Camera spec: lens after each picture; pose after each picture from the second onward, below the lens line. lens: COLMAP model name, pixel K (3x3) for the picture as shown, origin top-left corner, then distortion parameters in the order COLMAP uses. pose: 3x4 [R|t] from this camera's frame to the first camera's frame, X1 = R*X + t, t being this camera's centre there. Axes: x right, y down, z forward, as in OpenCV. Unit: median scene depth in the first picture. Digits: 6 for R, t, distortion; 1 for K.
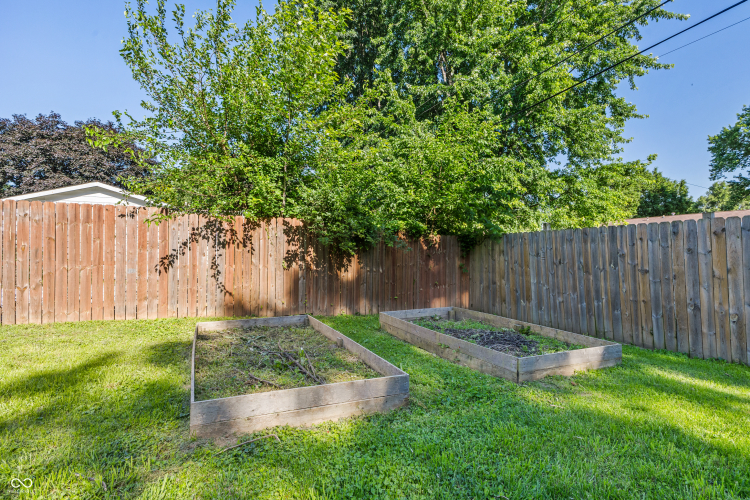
lens RADIAL K [[372.0, 0, 379.3], [0, 372.0, 252.7], [0, 0, 1]] dist [0.001325, 0.000215]
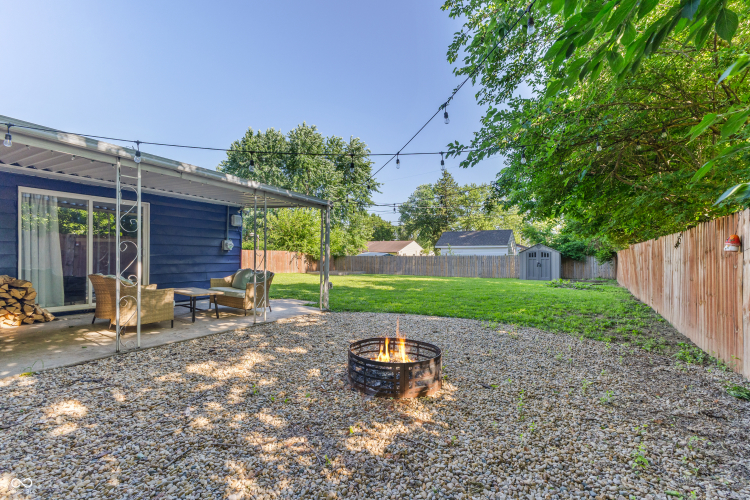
lens RADIAL K [[310.5, 0, 375.0], [0, 310.5, 250.0], [0, 0, 1]] dist [-0.000853, -0.000031]
pose [[0.813031, 0.022235, 0.581796, -0.941259], [-0.011208, 0.999683, -0.022543, -0.025900], [-0.582113, 0.011807, 0.813022, -1.317164]]
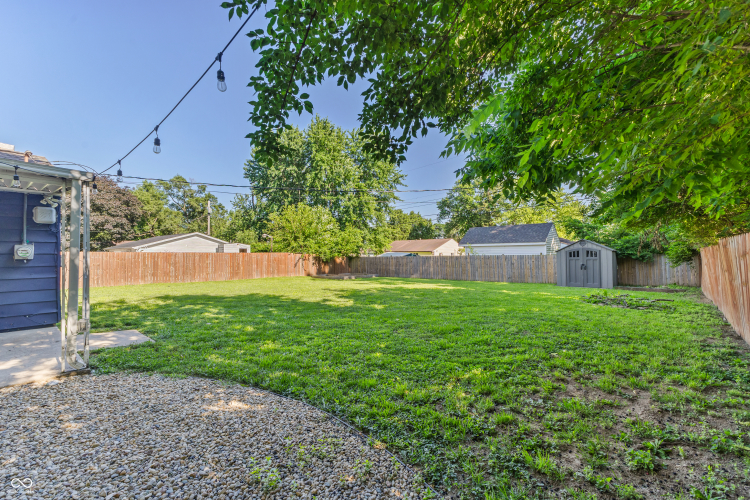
lens RADIAL K [[310.5, 0, 375.0], [0, 310.5, 250.0], [0, 0, 1]] dist [-0.000853, -0.000031]
pose [[0.894607, 0.008045, 0.446781, -0.611857], [0.000494, 0.999820, -0.018992, -0.039024], [-0.446853, 0.017212, 0.894442, -1.234058]]
